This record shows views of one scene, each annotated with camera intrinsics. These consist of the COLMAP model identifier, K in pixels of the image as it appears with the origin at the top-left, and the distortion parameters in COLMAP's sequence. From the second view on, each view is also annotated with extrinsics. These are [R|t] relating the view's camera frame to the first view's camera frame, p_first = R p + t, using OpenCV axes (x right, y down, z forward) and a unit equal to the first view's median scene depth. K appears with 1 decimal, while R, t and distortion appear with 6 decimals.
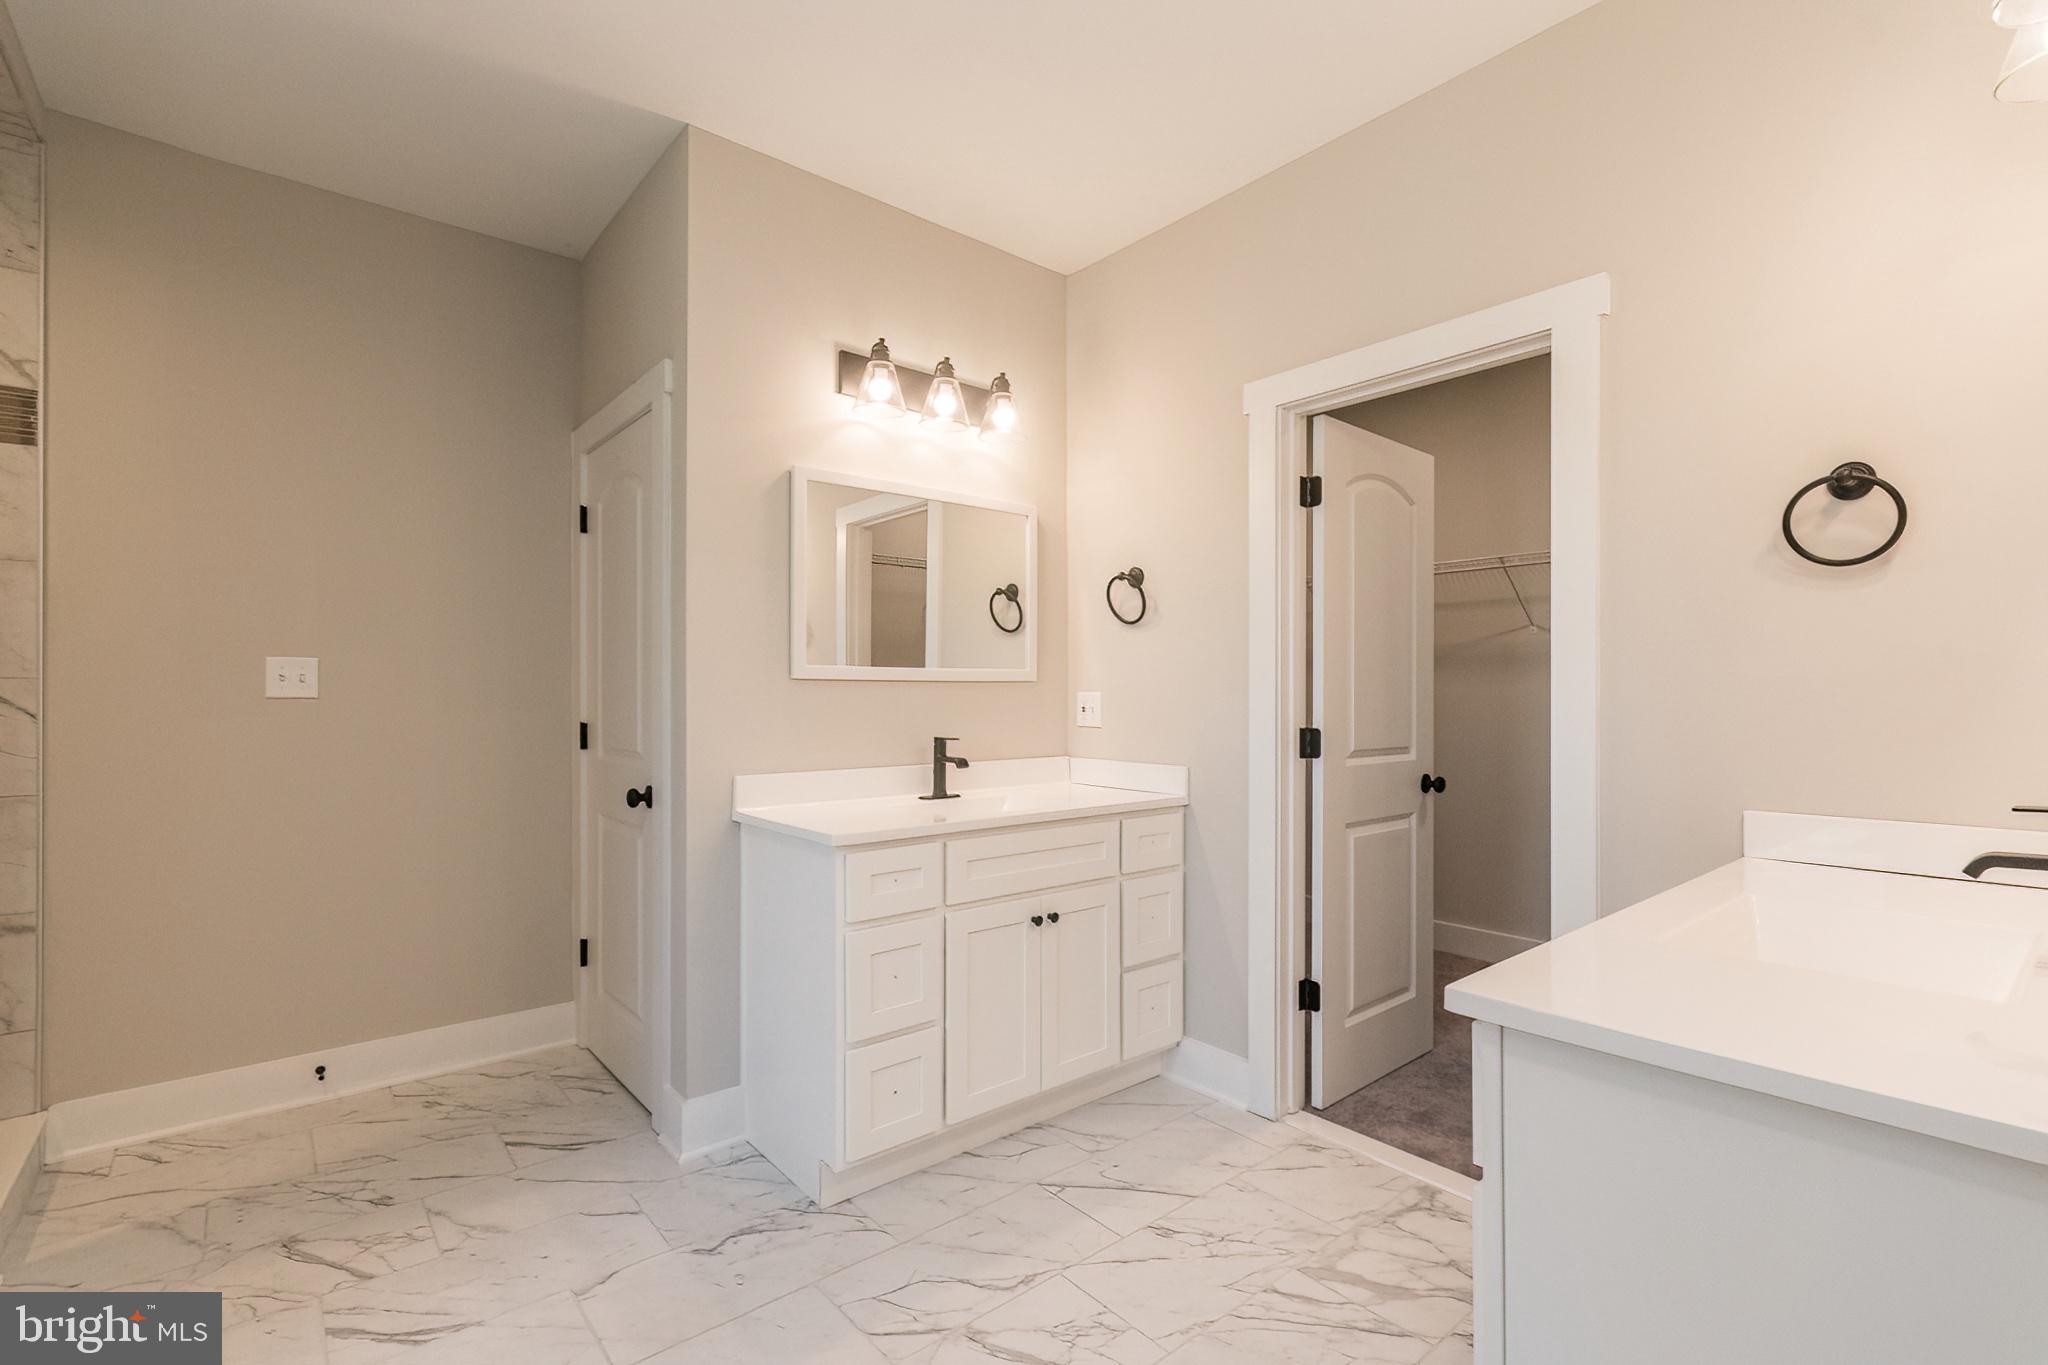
lens RADIAL K [[911.0, 0, 1018.6], [0, 911.0, 692.6], [0, 0, 1]] dist [0.000272, -0.000164]
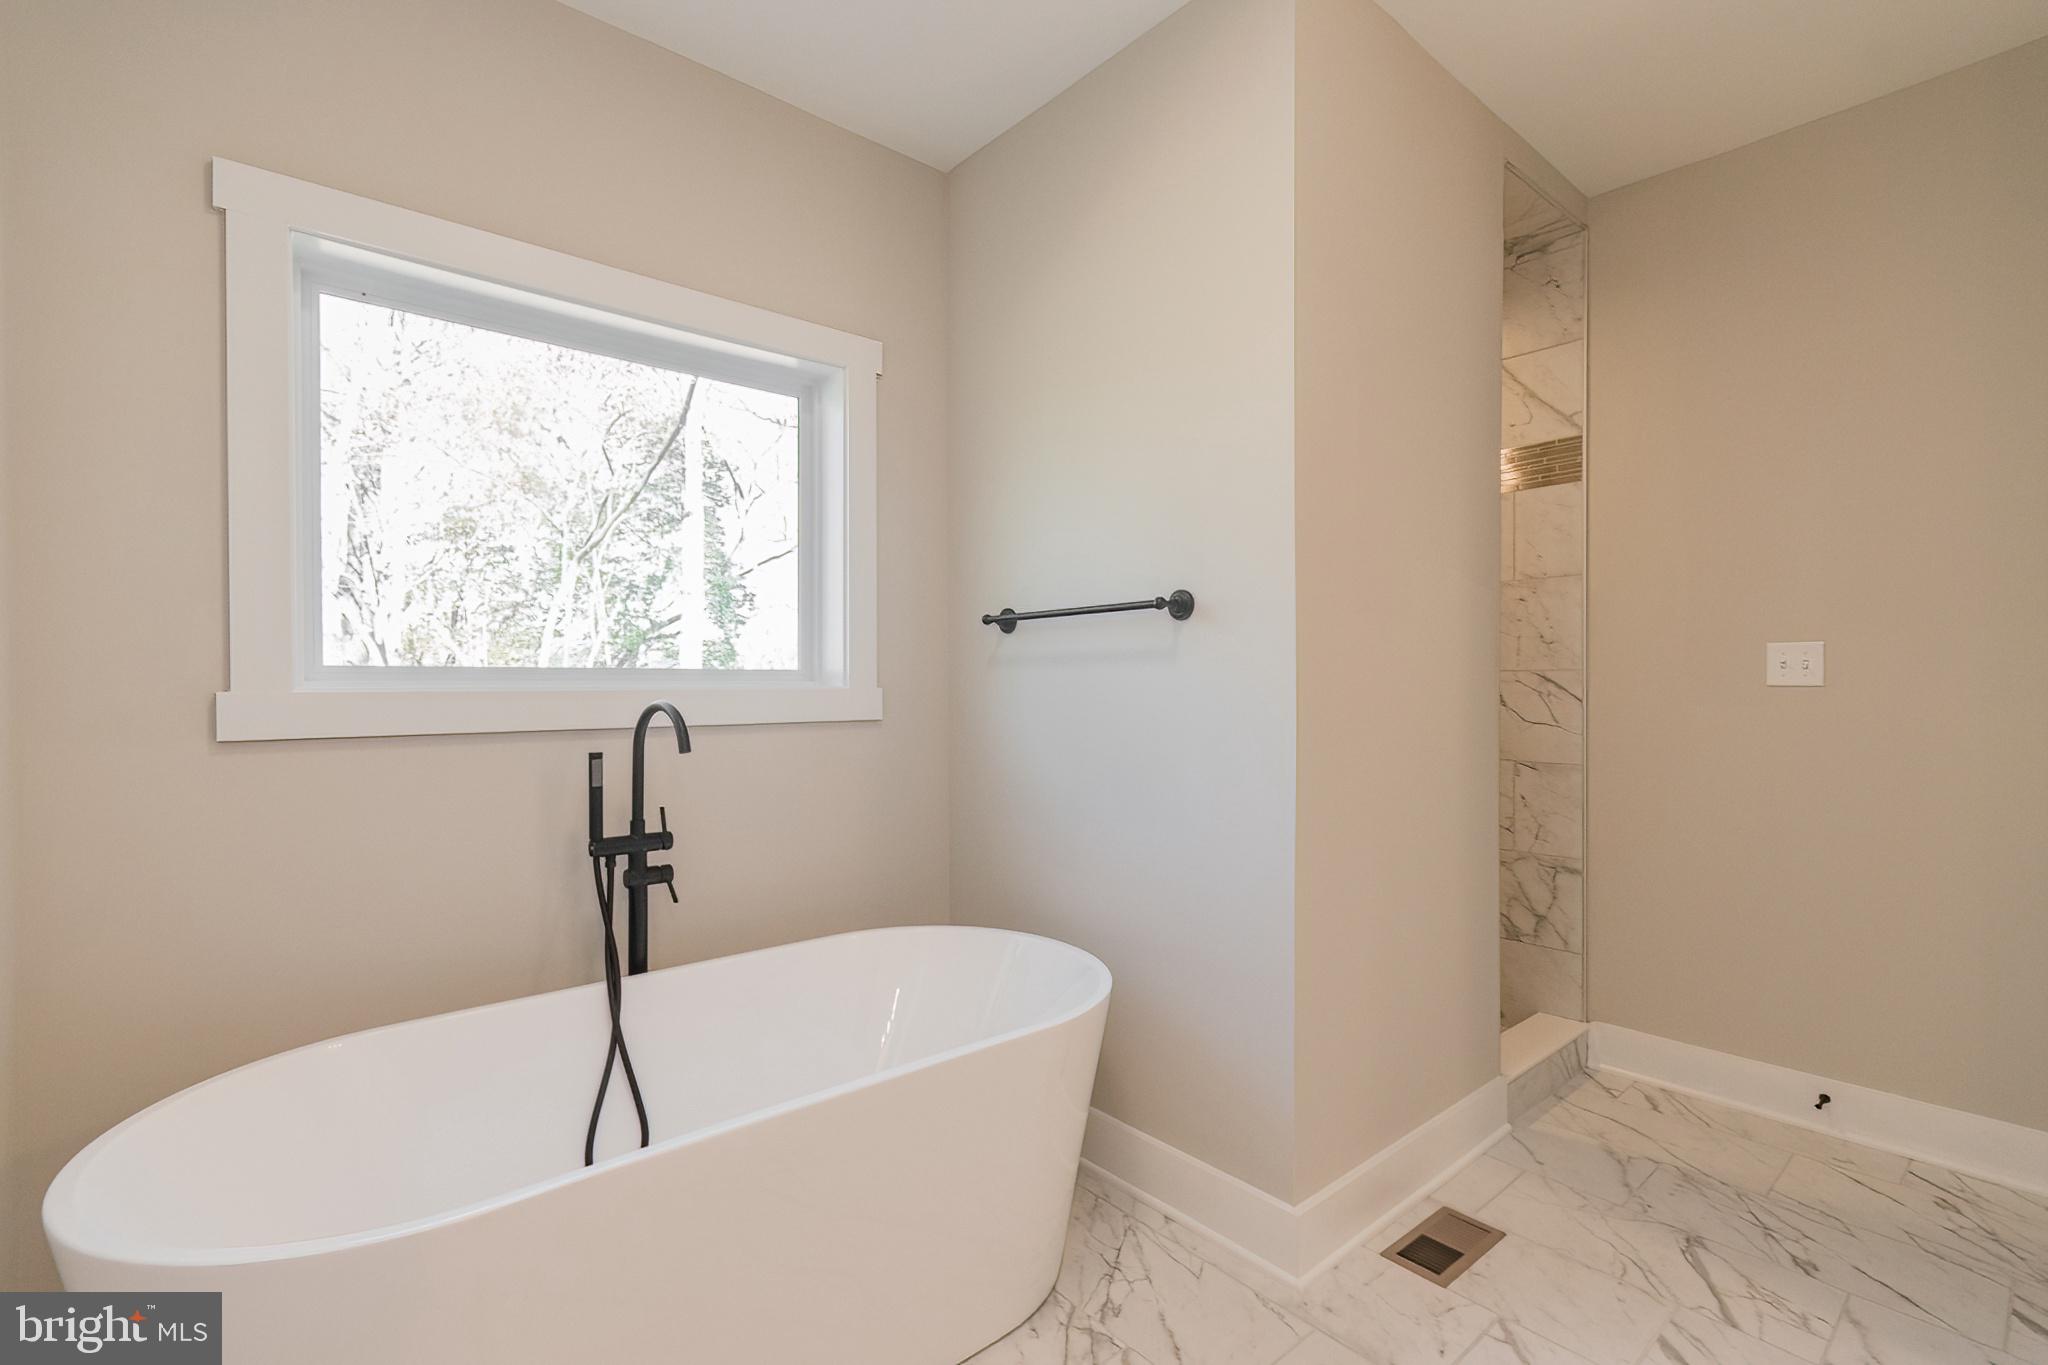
lens RADIAL K [[911.0, 0, 1018.6], [0, 911.0, 692.6], [0, 0, 1]] dist [0.000272, -0.000164]
pose [[0.017027, 0.008453, -0.999819, 0.138708], [0.002409, 0.999961, 0.008495, 0.002960], [0.999852, -0.002553, 0.017006, 0.217671]]
